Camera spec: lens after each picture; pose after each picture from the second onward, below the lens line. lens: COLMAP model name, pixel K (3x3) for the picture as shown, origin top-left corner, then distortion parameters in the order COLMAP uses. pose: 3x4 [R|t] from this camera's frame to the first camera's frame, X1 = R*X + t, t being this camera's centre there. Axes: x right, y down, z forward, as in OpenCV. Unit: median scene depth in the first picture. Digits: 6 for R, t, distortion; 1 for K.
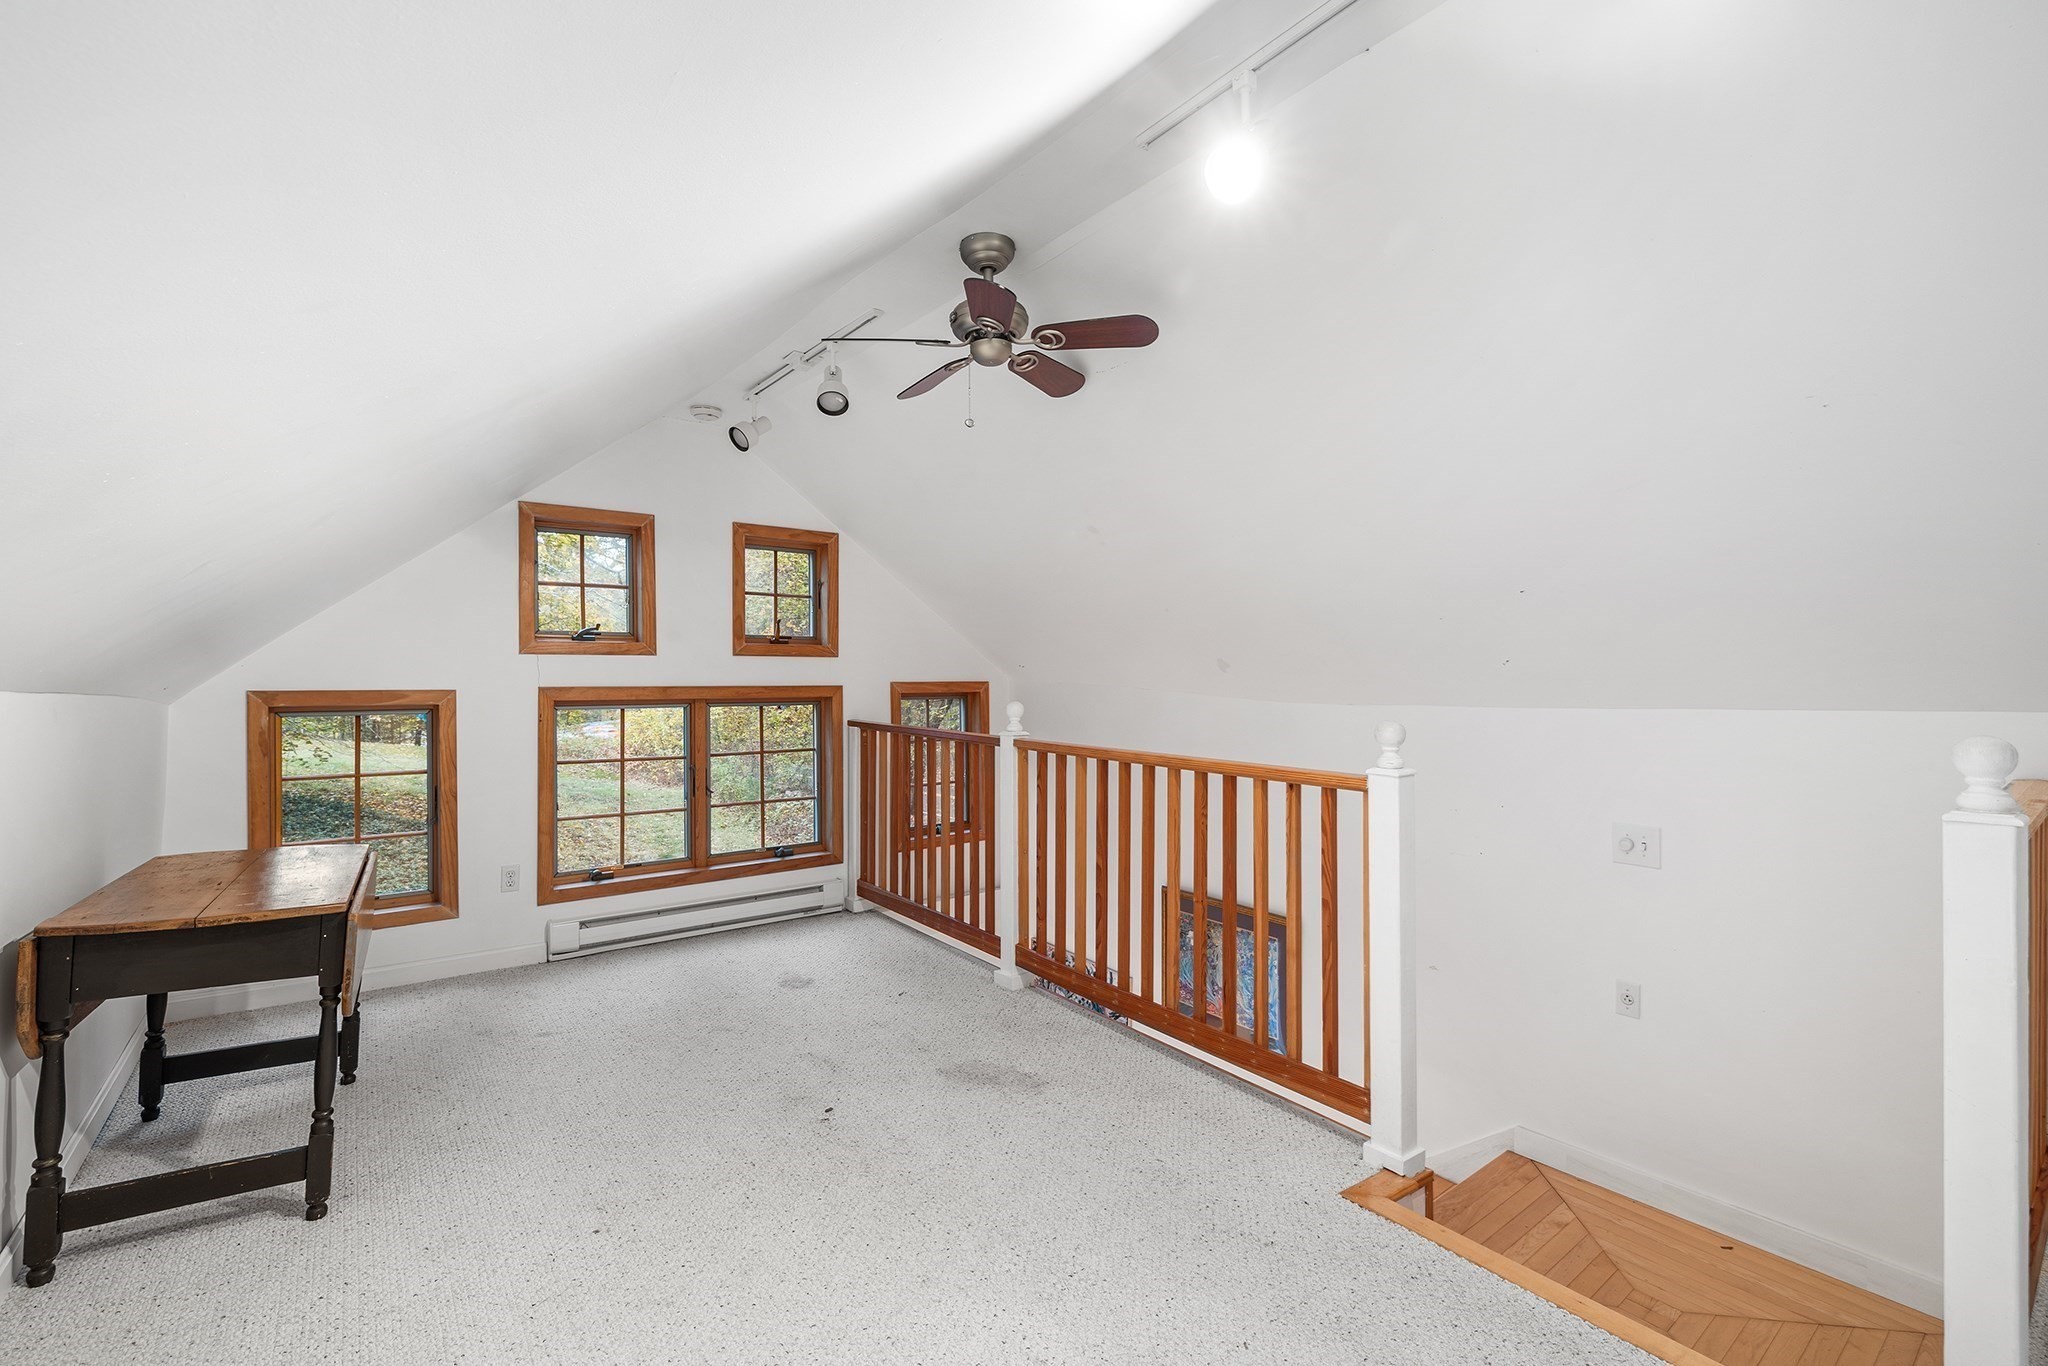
lens RADIAL K [[898.1, 0, 1024.0], [0, 898.1, 683.0], [0, 0, 1]] dist [0.000116, 0.000027]
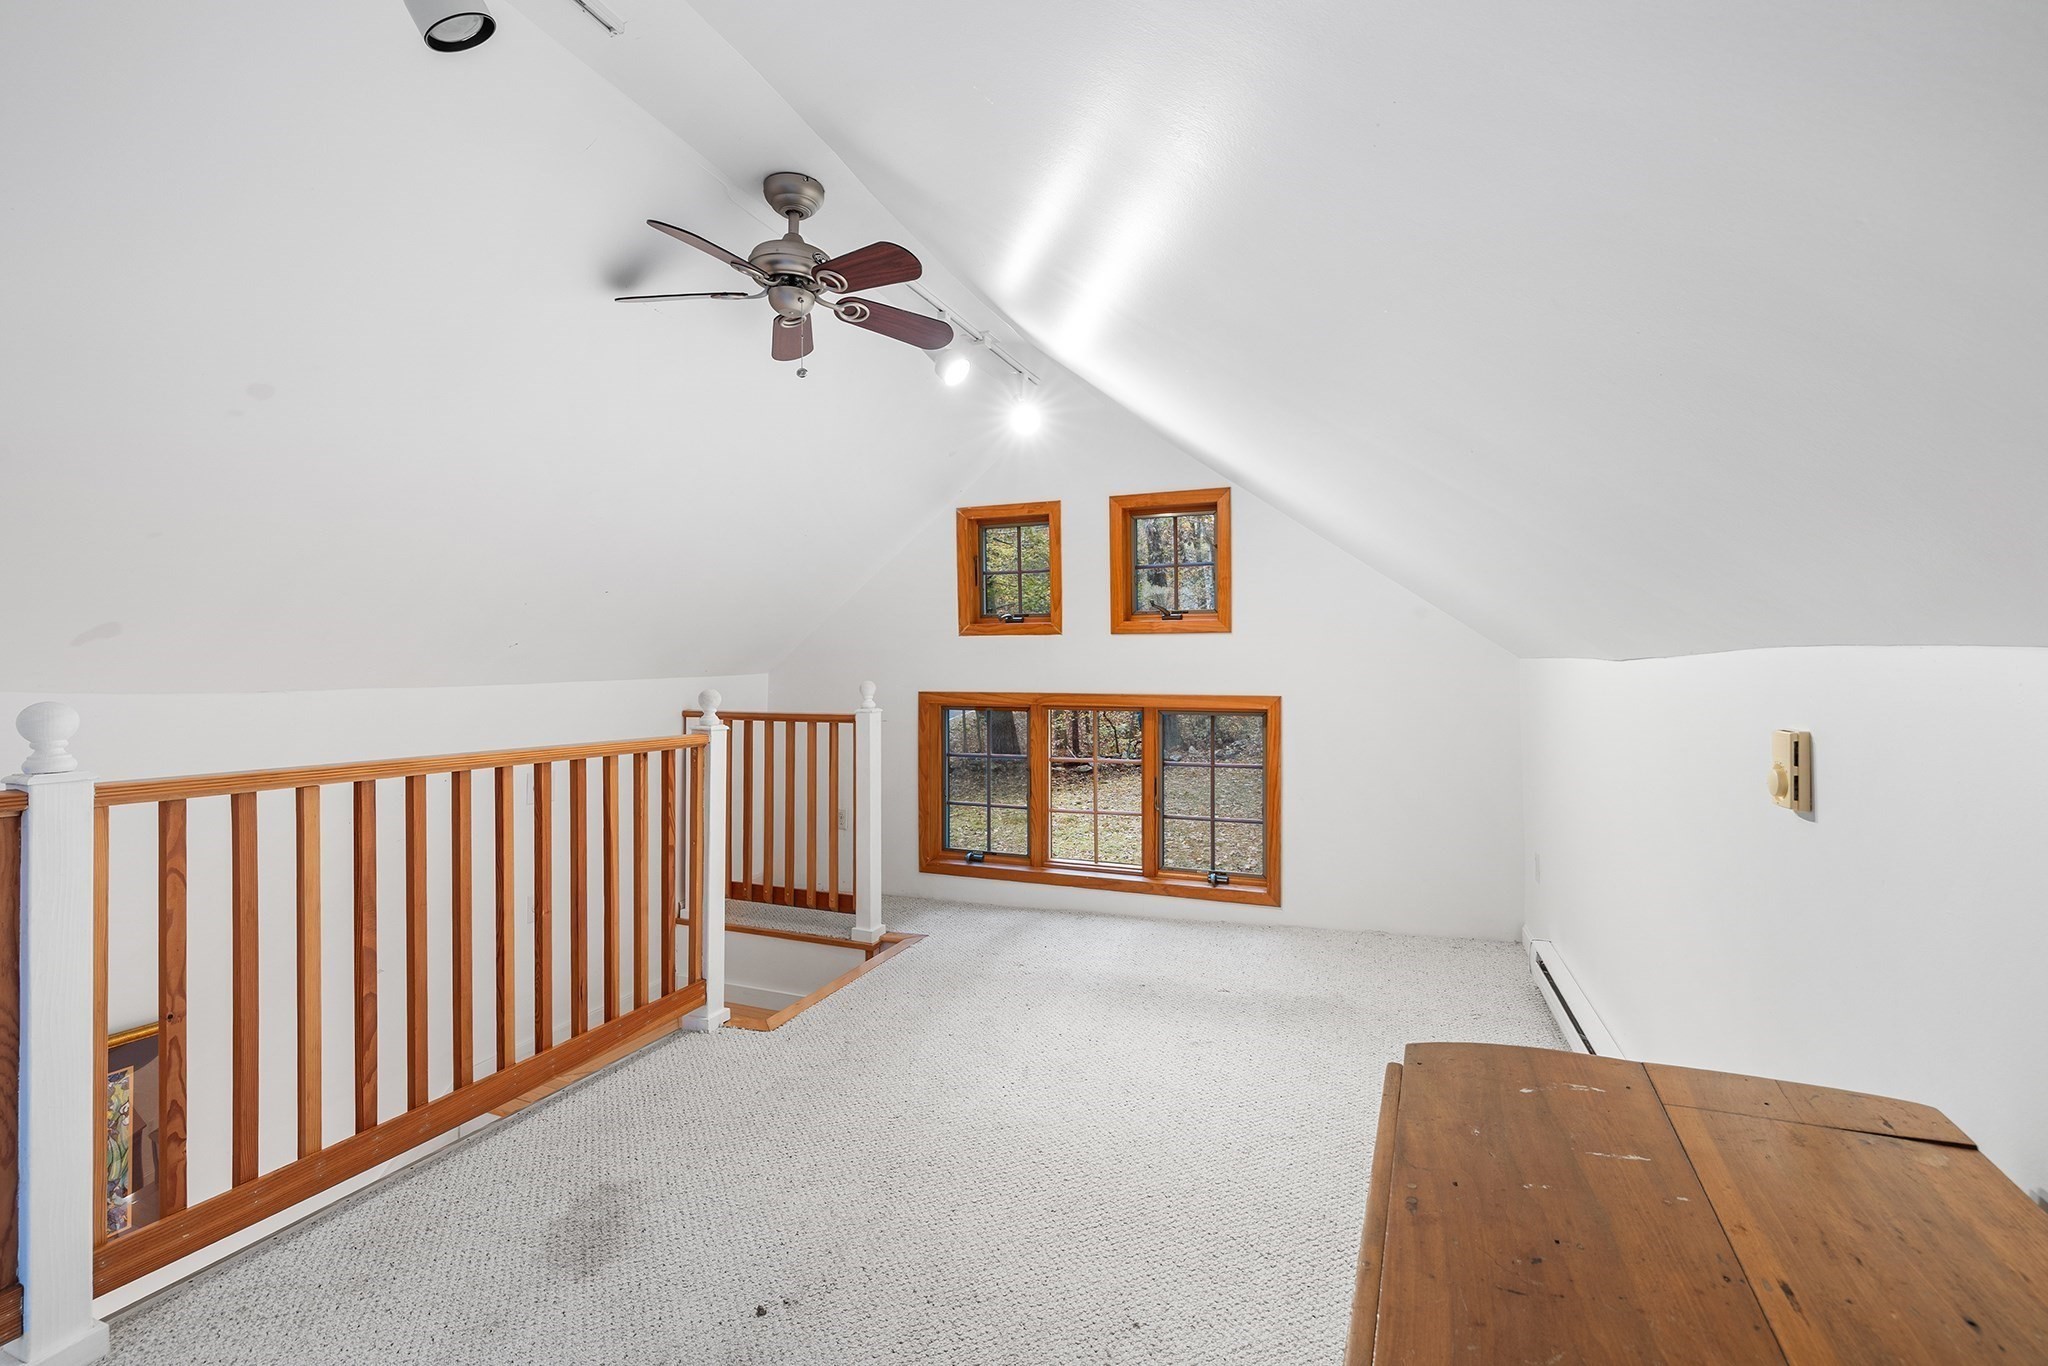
lens RADIAL K [[898.1, 0, 1024.0], [0, 898.1, 683.0], [0, 0, 1]] dist [0.000116, 0.000027]
pose [[-0.478432, -0.055812, 0.876349, -0.905269], [0.001141, 0.997938, 0.064179, -0.035006], [-0.878124, 0.031705, -0.477382, 1.180651]]
